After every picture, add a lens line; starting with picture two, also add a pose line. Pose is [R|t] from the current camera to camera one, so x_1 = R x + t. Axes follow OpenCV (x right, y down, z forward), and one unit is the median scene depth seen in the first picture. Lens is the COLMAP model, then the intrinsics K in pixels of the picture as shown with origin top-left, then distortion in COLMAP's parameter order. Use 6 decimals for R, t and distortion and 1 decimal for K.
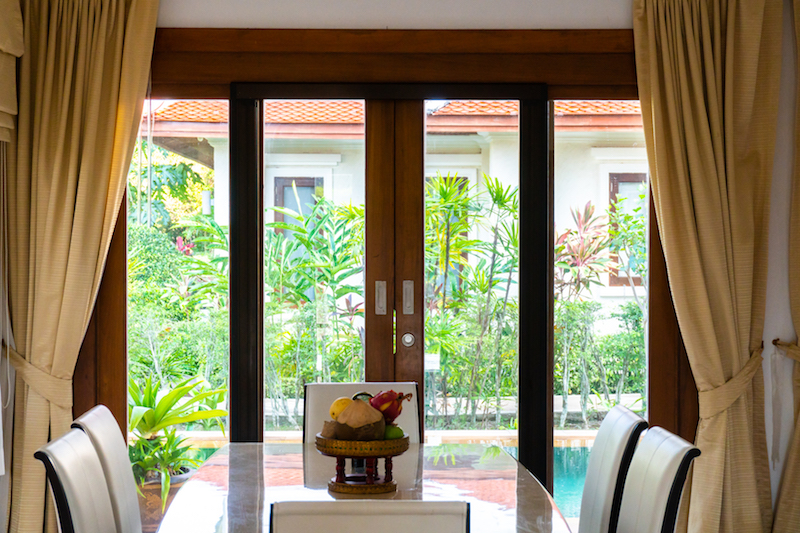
lens RADIAL K [[1450.9, 0, 400.0], [0, 1450.9, 266.5], [0, 0, 1]] dist [0.033125, 0.057267]
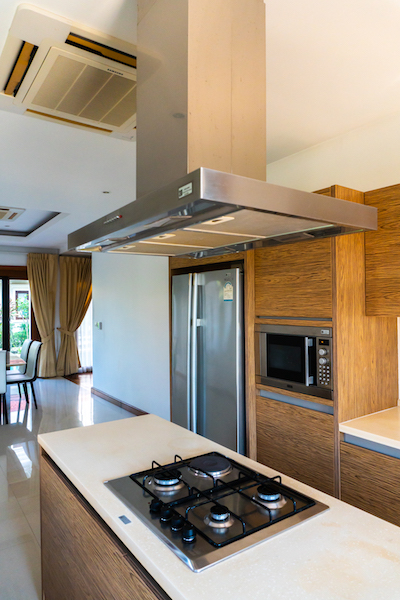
lens RADIAL K [[404.0, 0, 200.0], [0, 404.0, 300.0], [0, 0, 1]] dist [-0.007817, -0.008823]
pose [[0.835206, -0.001865, 0.549934, -0.101526], [0.020756, 0.999389, -0.028135, 0.003449], [-0.549545, 0.034913, 0.834734, -0.461963]]
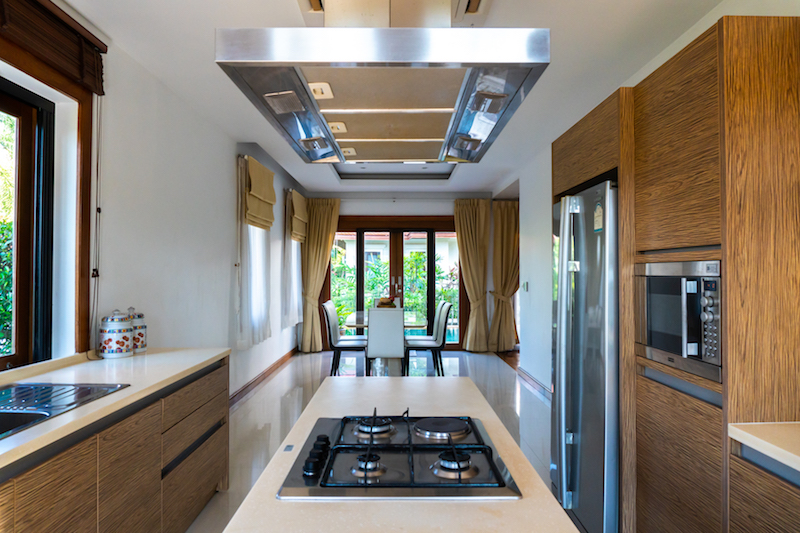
lens RADIAL K [[538.7, 0, 398.7], [0, 538.7, 268.4], [0, 0, 1]] dist [-0.007817, -0.008823]
pose [[0.999633, -0.000066, -0.027075, 0.044291], [-0.000822, 0.999462, -0.032790, 0.036696], [0.027062, 0.032800, 0.999095, -0.515612]]
